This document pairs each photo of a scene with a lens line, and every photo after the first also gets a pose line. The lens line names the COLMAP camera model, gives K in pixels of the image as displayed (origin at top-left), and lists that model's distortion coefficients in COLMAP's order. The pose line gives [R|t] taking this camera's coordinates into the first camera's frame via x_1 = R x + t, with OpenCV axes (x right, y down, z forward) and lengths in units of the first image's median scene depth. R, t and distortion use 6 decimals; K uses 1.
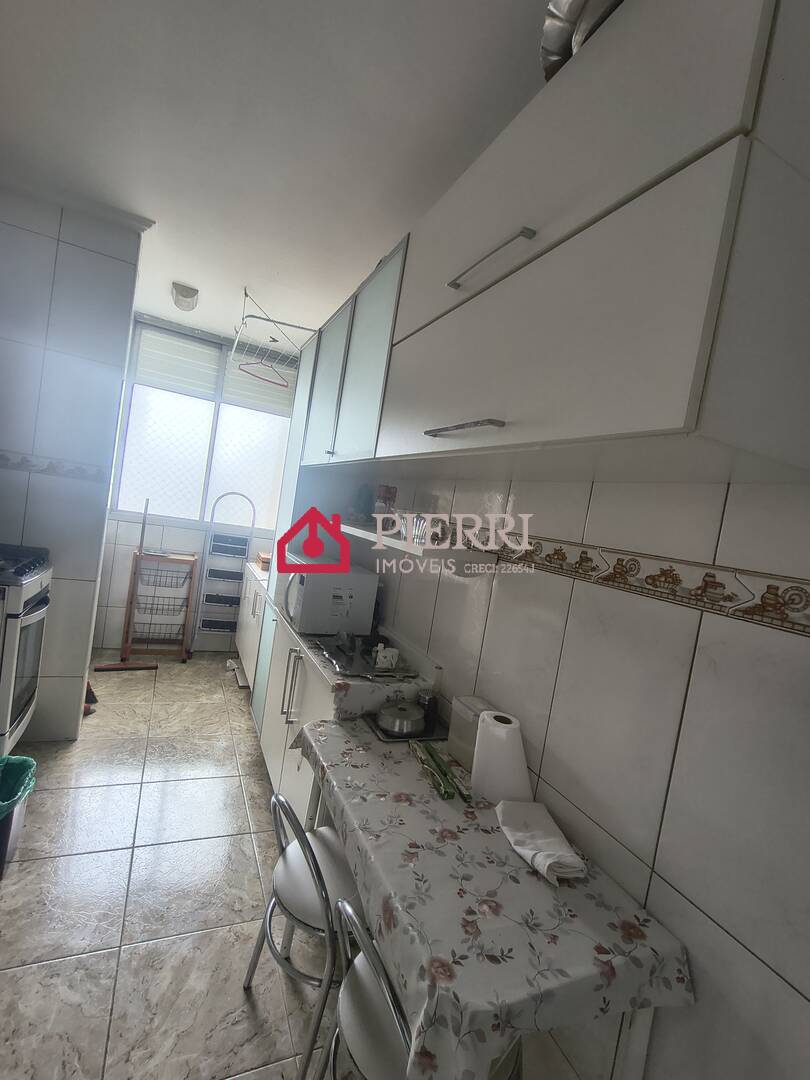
lens RADIAL K [[485.6, 0, 404.0], [0, 485.6, 543.0], [0, 0, 1]] dist [-0.001575, -0.000233]
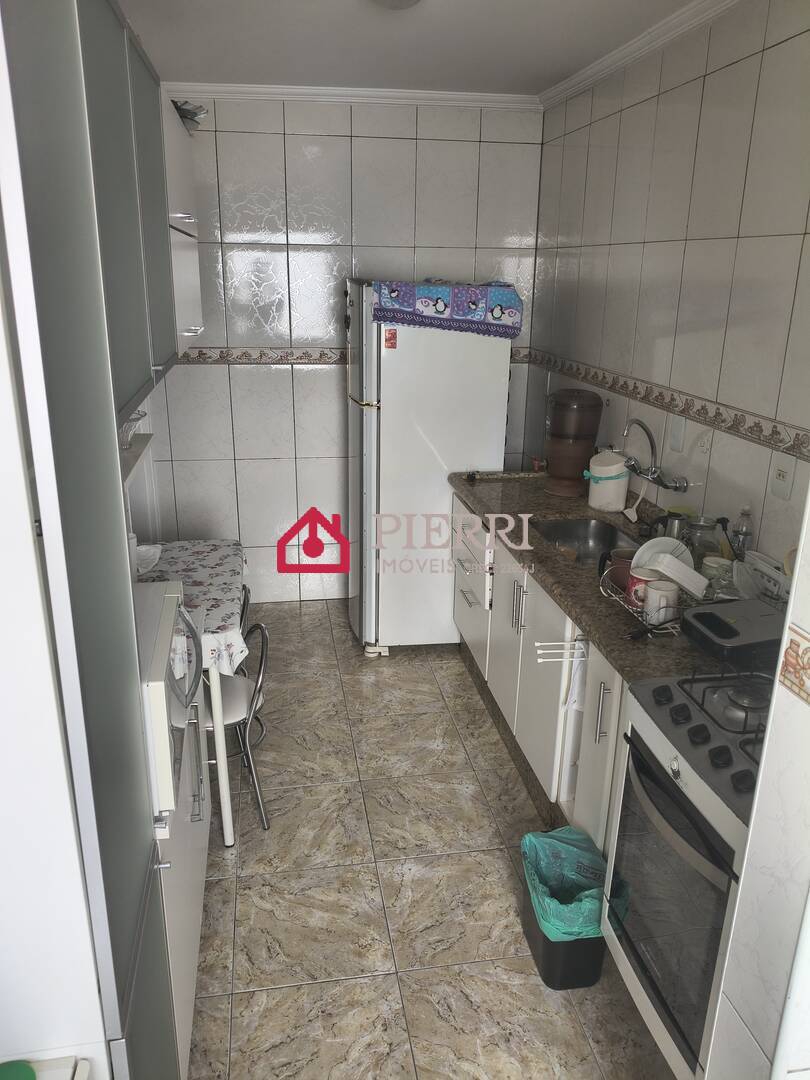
lens RADIAL K [[807.6, 0, 405.0], [0, 807.6, 540.0], [0, 0, 1]] dist [0.026509, -0.066663]
pose [[-0.950503, -0.244968, 0.191142, -0.396806], [-0.153424, 0.904964, 0.396865, -0.255737], [-0.270196, 0.347895, -0.897754, 1.138011]]
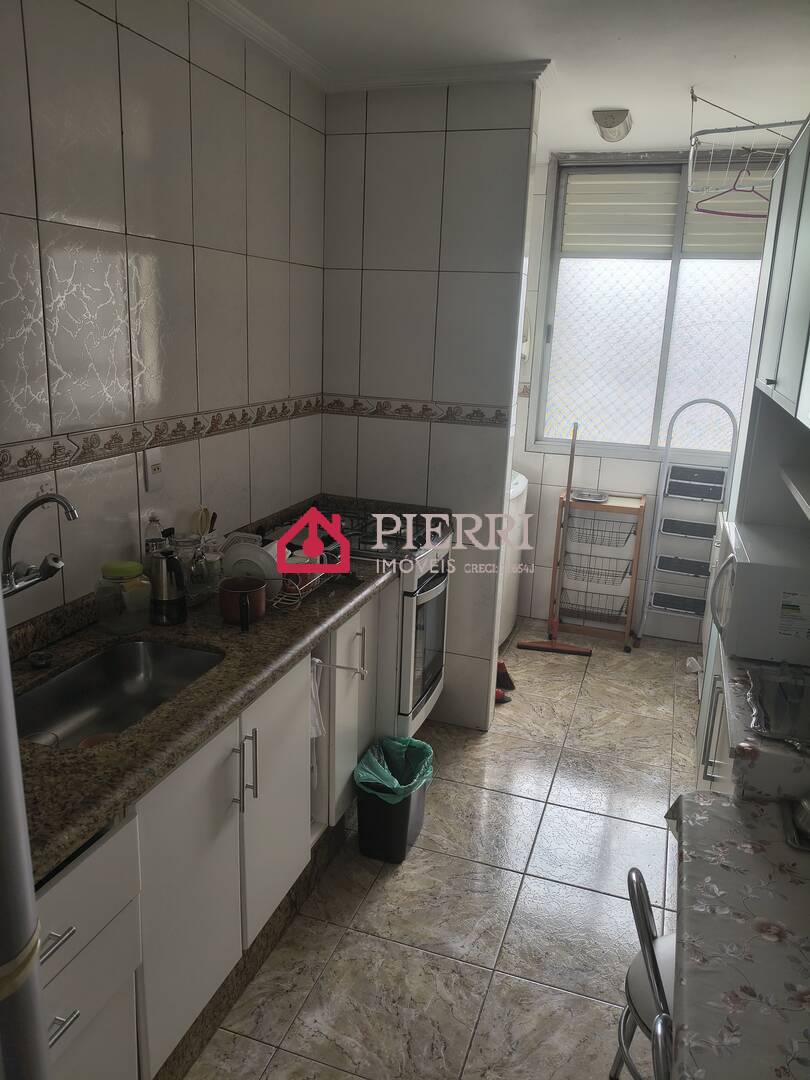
lens RADIAL K [[807.6, 0, 405.0], [0, 807.6, 540.0], [0, 0, 1]] dist [0.026509, -0.066663]
pose [[0.721832, 0.051284, -0.690165, 0.150431], [0.036476, 0.993045, 0.111940, -0.074747], [0.691106, -0.105977, 0.714941, -0.061230]]
